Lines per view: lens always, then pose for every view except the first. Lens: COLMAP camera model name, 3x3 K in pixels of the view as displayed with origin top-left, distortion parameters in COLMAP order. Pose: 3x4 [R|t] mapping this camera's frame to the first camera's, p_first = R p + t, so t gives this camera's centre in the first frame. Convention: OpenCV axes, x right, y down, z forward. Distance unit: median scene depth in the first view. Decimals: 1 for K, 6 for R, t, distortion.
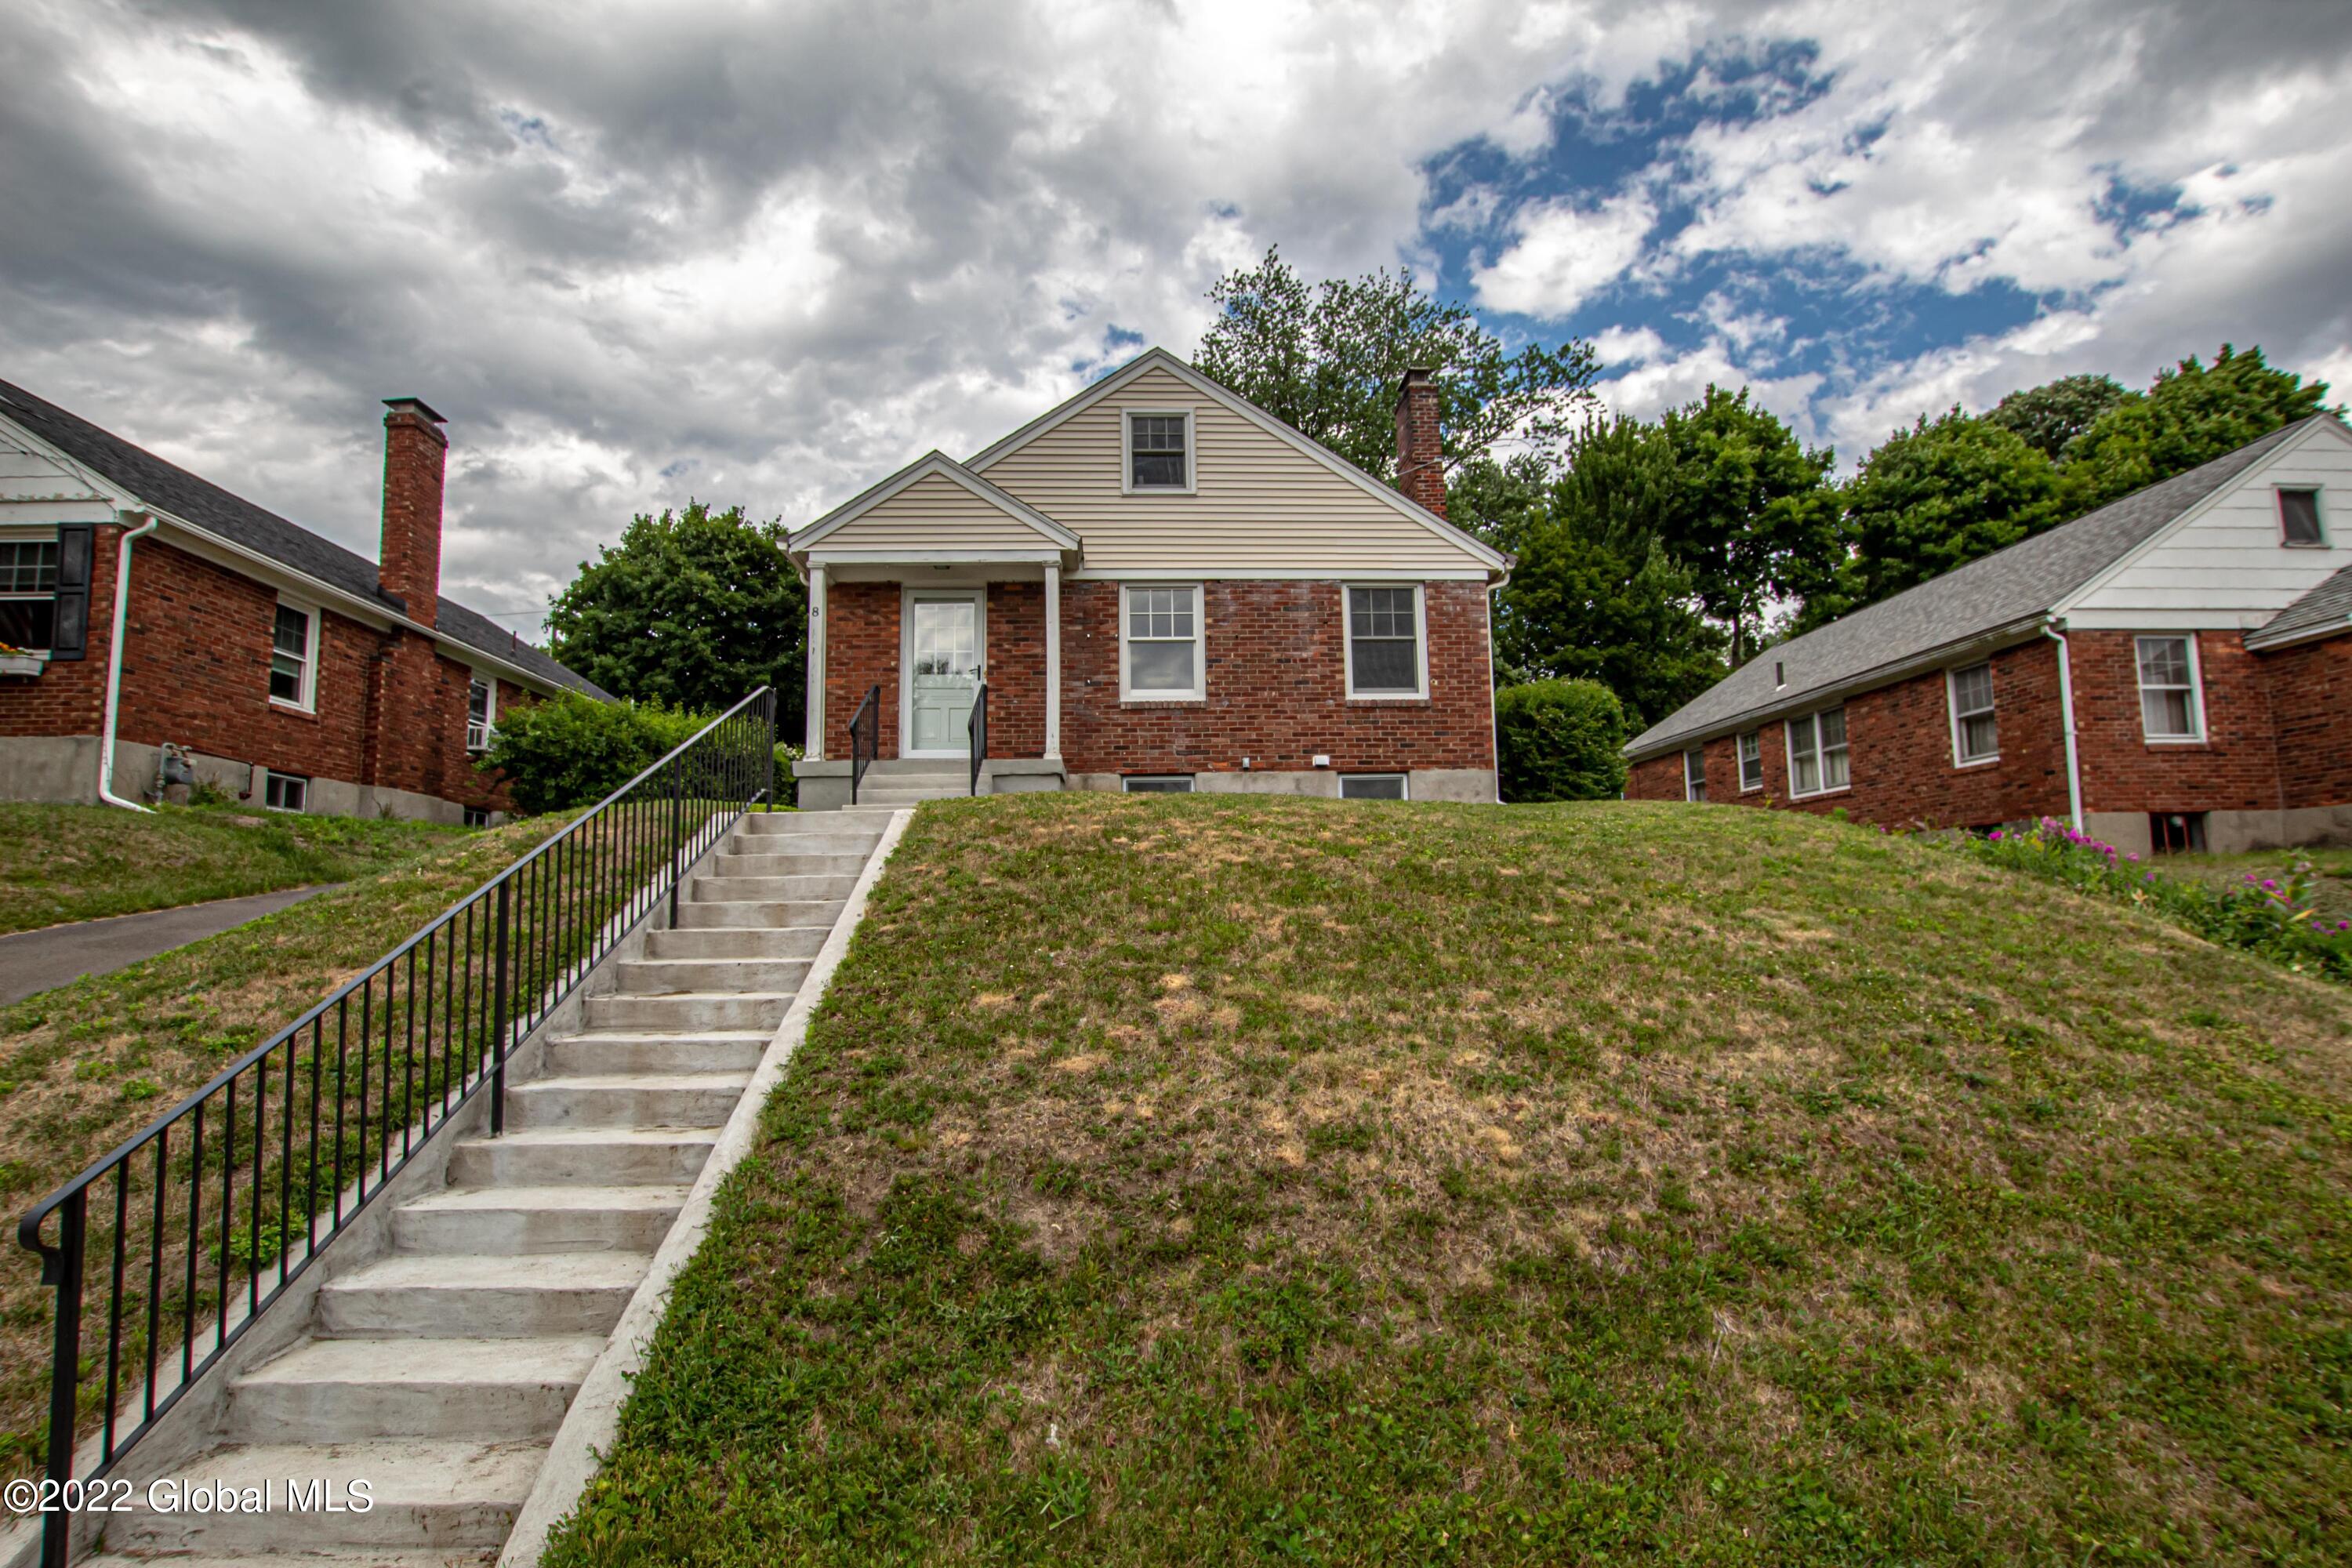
lens RADIAL K [[1093.2, 0, 1173.6], [0, 1093.2, 797.8], [0, 0, 1]] dist [-0.036202, 0.007413]
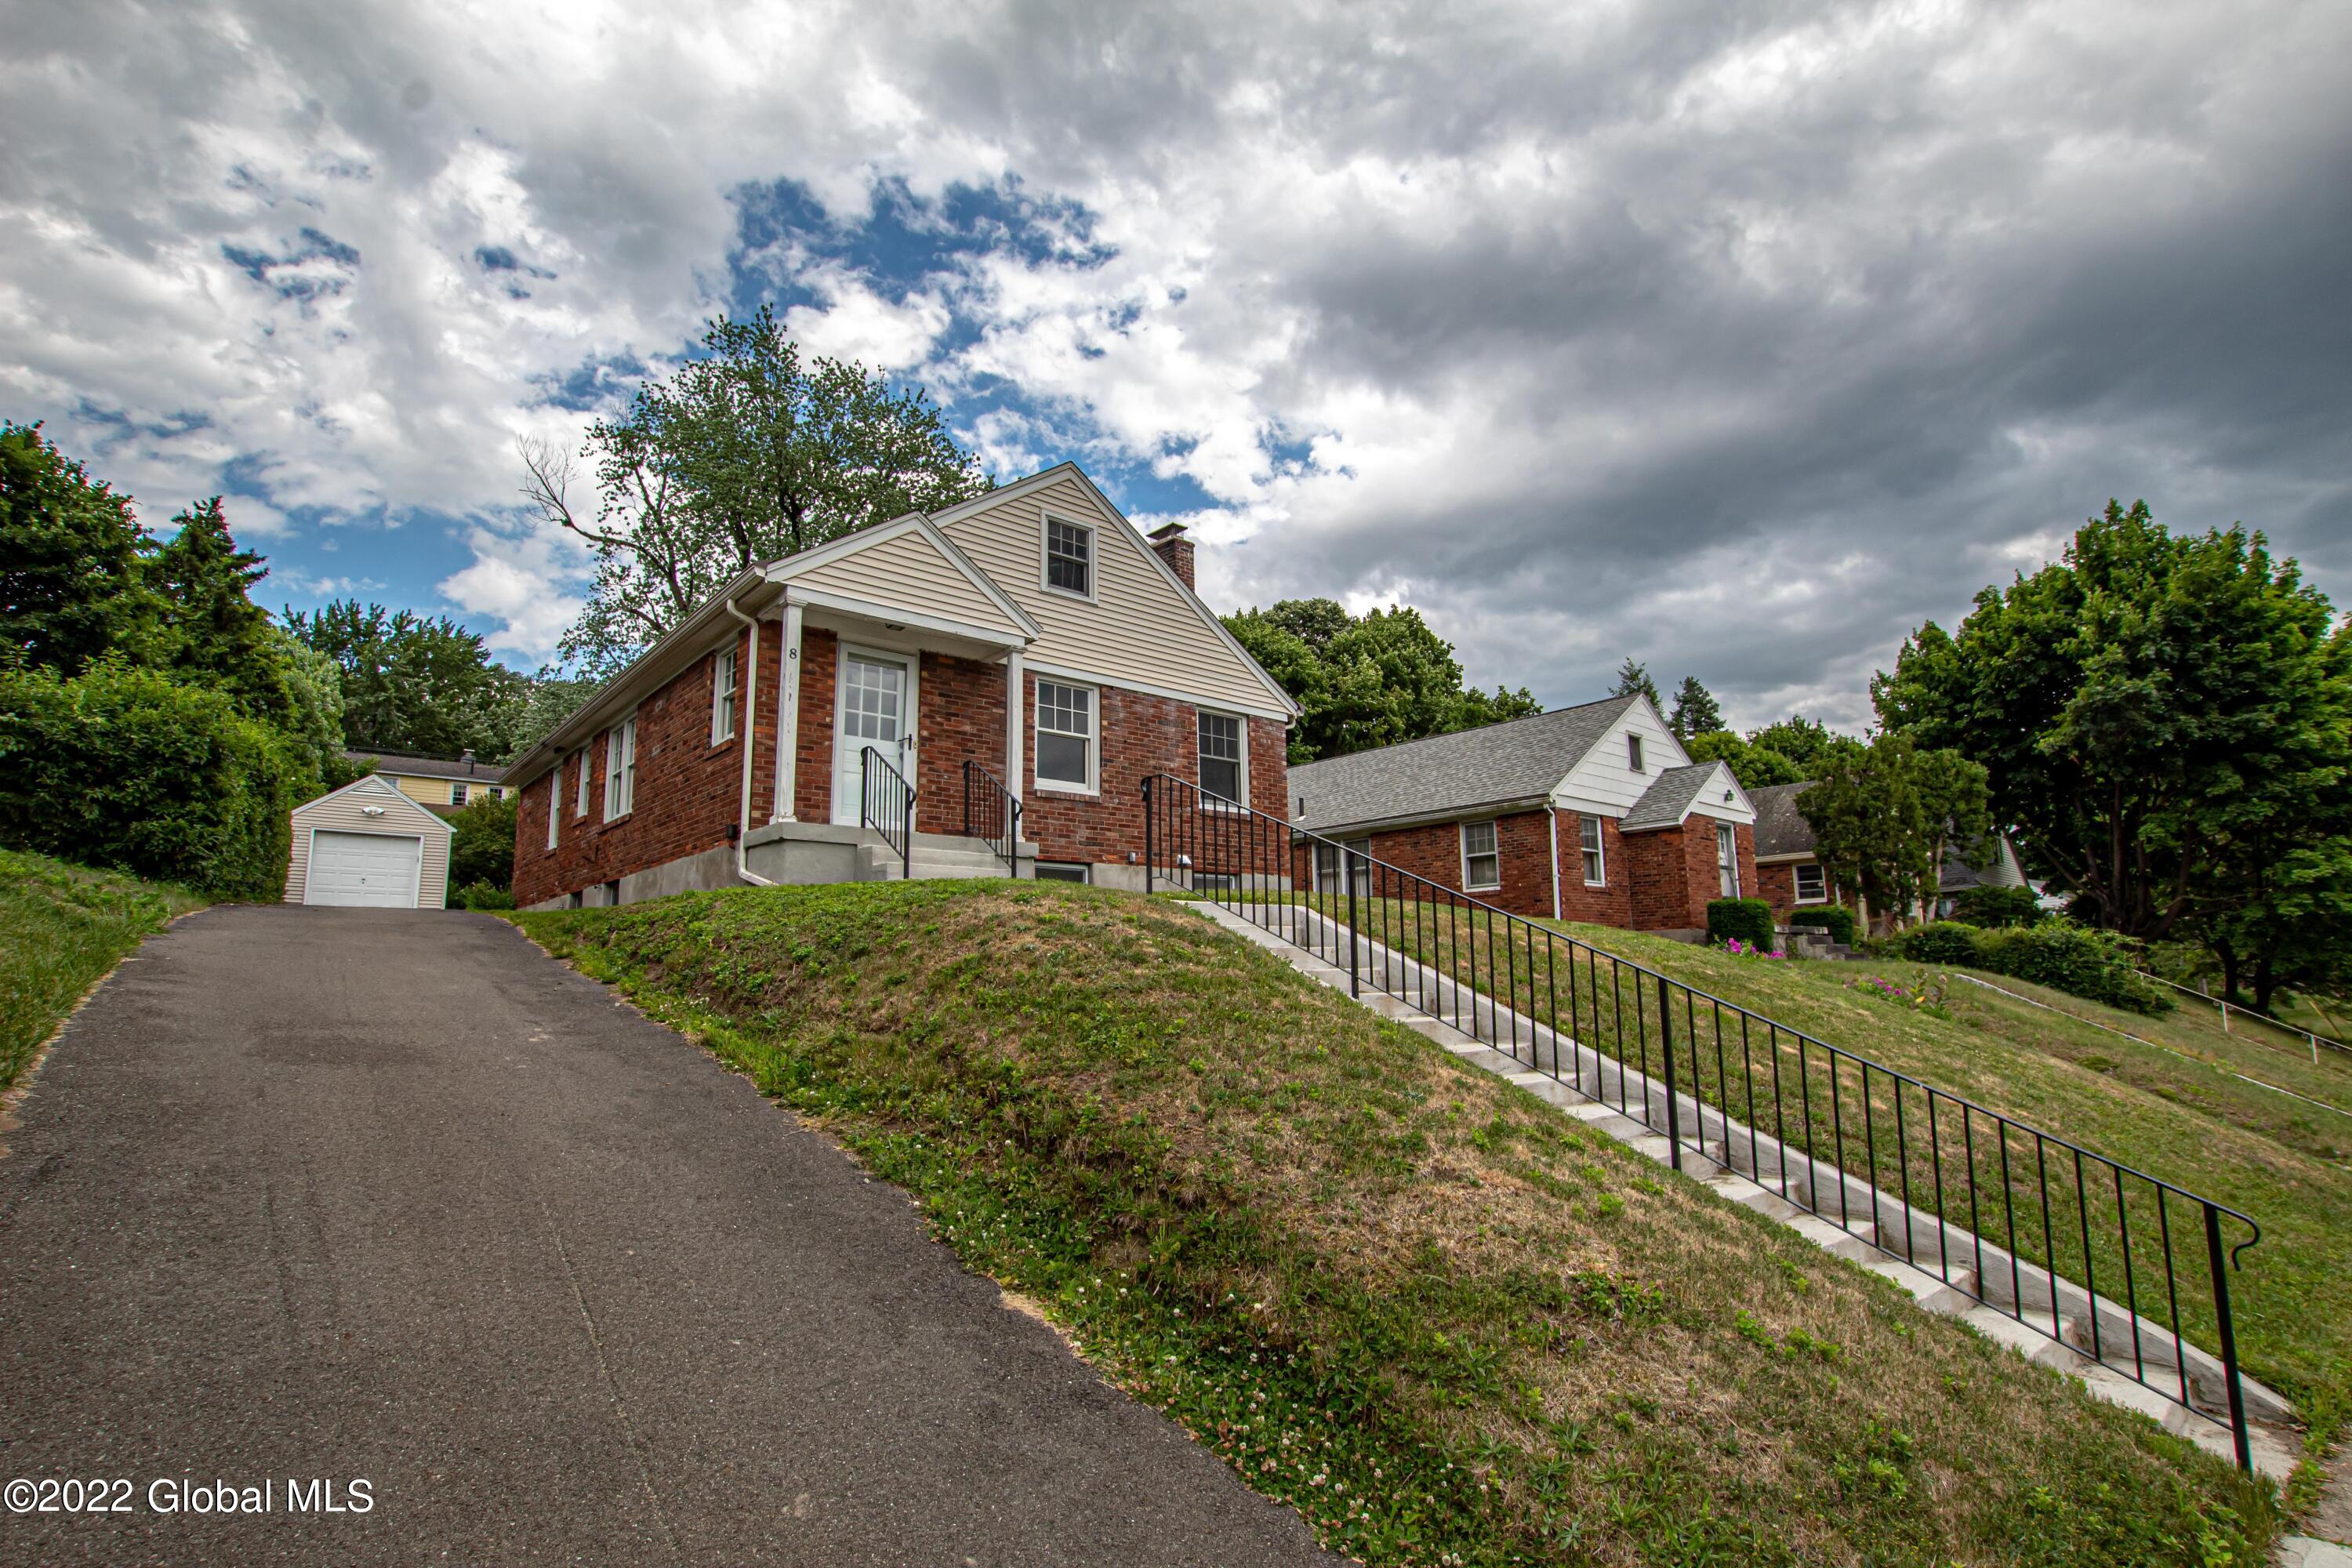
lens RADIAL K [[1094.5, 0, 1173.6], [0, 1094.5, 794.4], [0, 0, 1]] dist [-0.035934, 0.006269]
pose [[0.781496, 0.106827, 0.614697, -0.572035], [-0.056670, 0.993314, -0.100579, 0.013311], [-0.621332, 0.043767, 0.782324, 0.111701]]
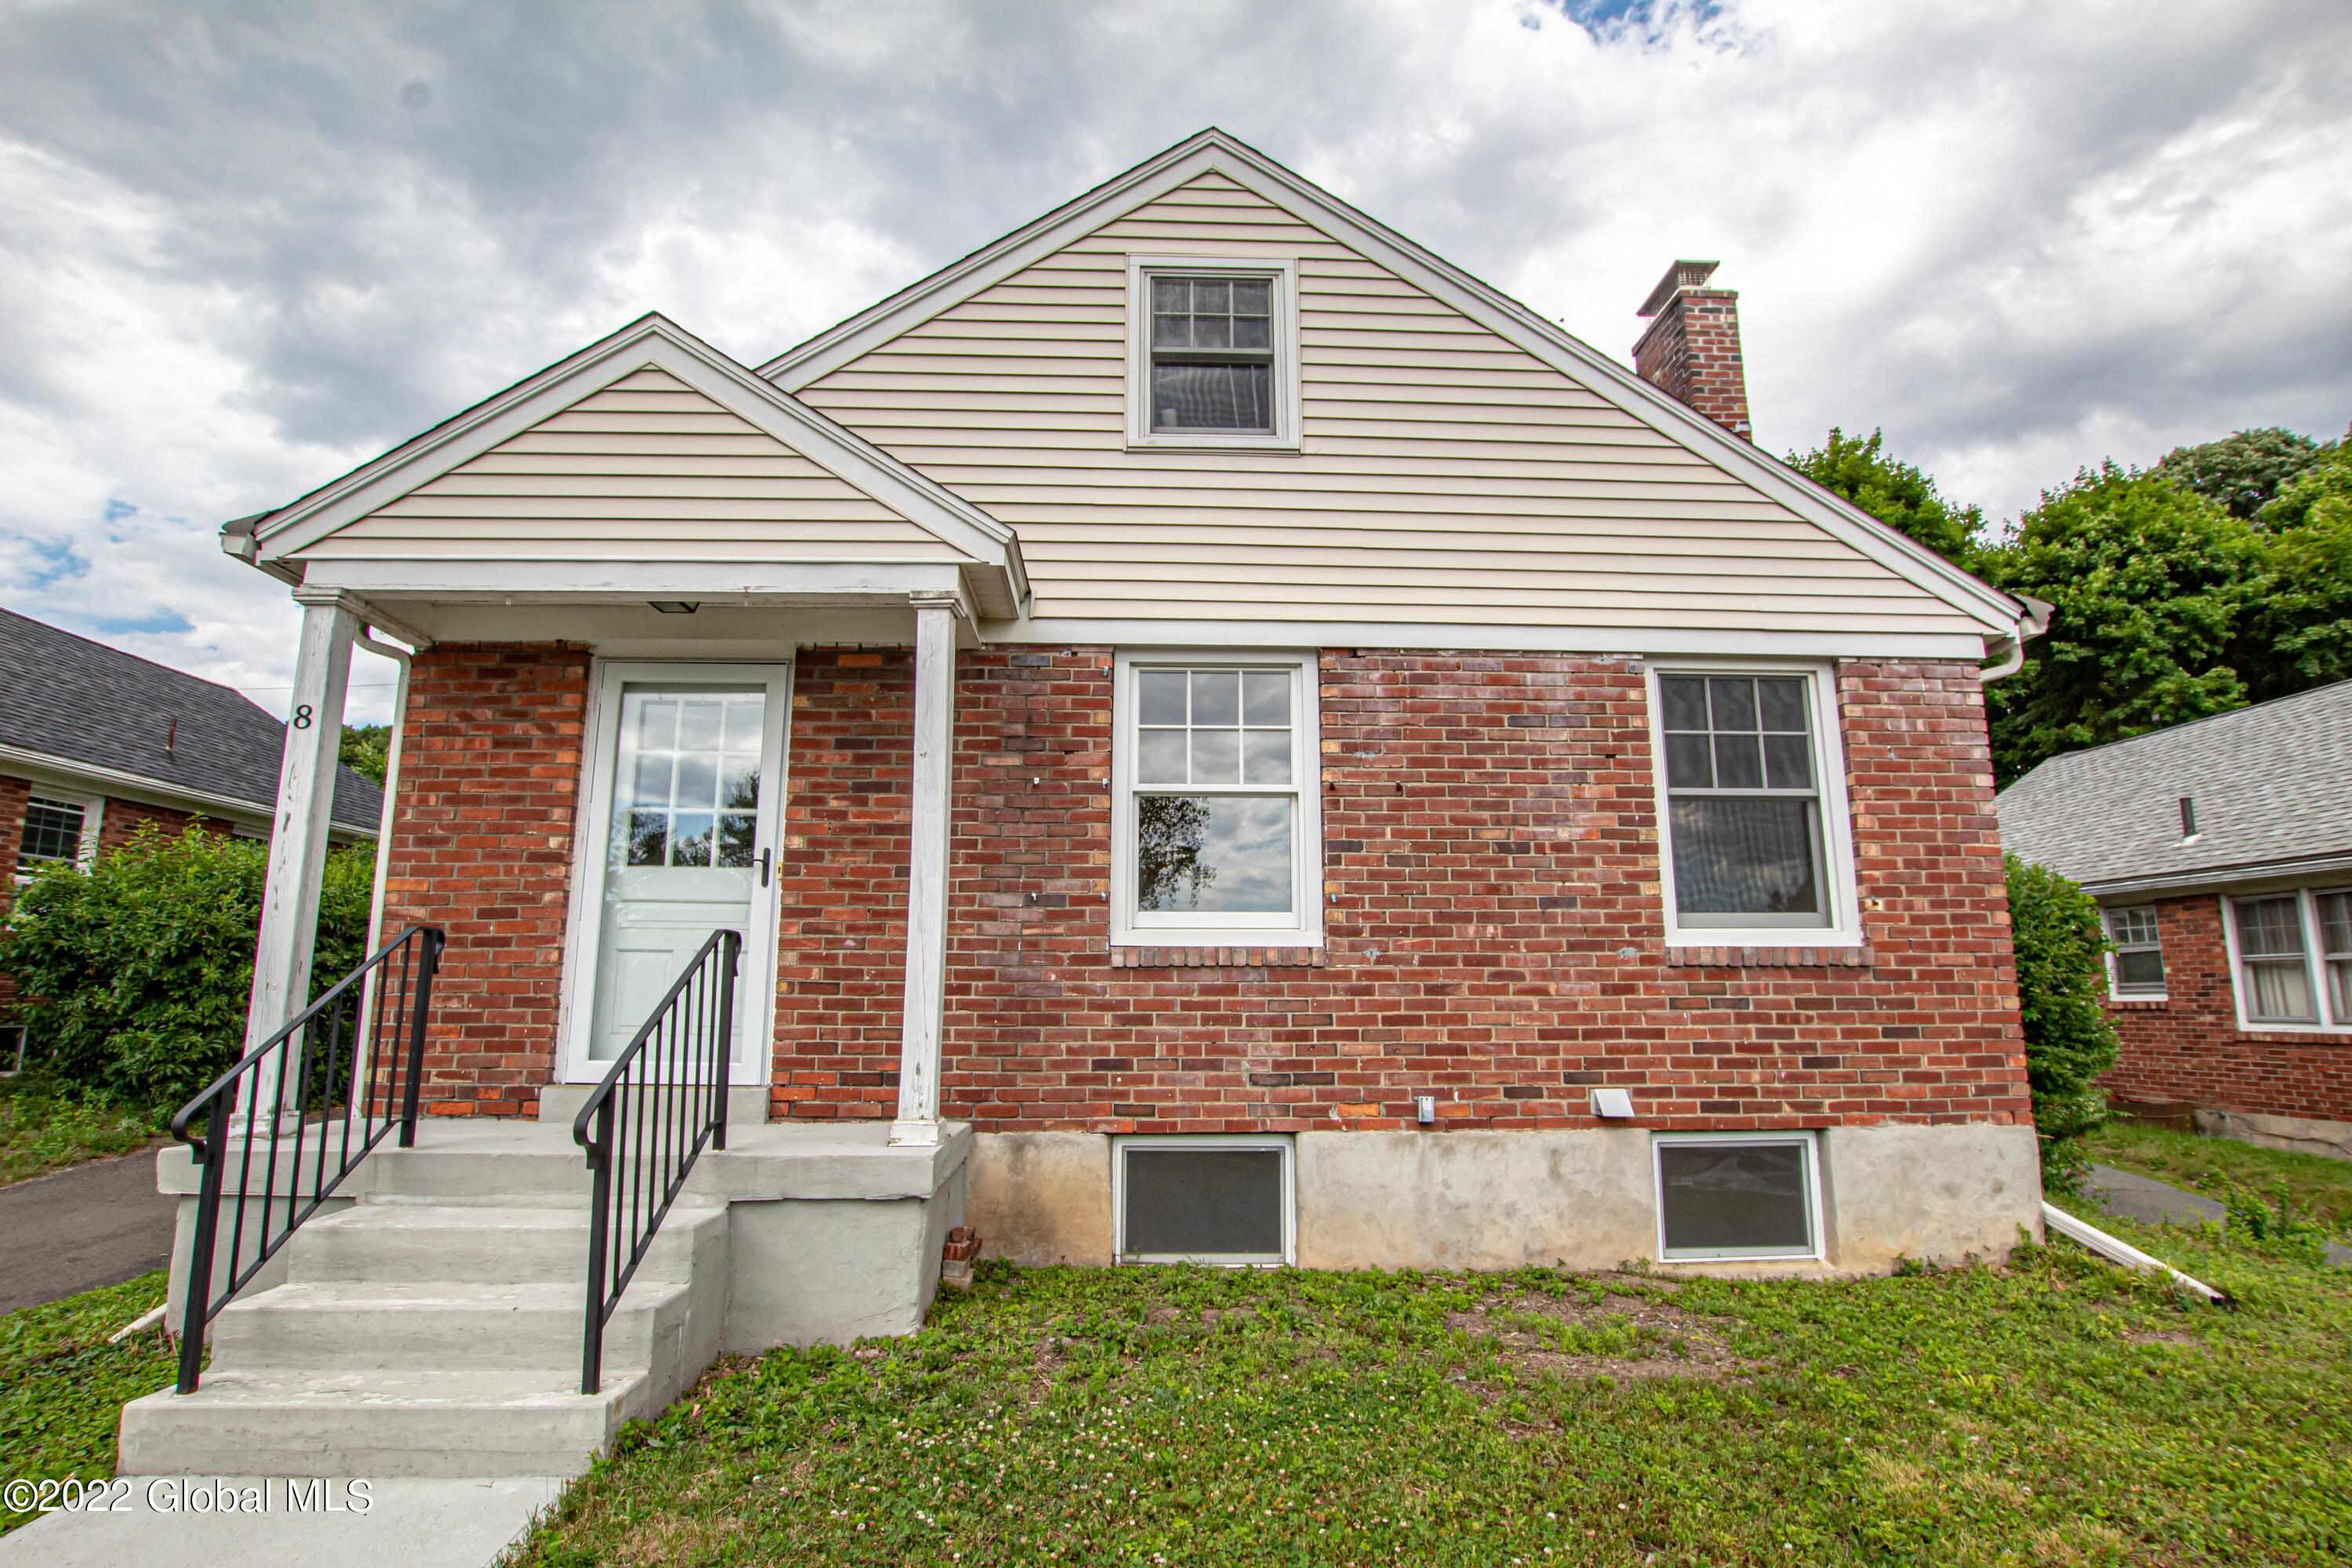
lens RADIAL K [[1093.2, 0, 1173.6], [0, 1093.2, 797.8], [0, 0, 1]] dist [-0.036202, 0.007413]
pose [[0.999865, 0.015665, -0.004963, -0.024449], [-0.015963, 0.997616, -0.067145, -0.114467], [0.003899, 0.067215, 0.997731, 0.589503]]
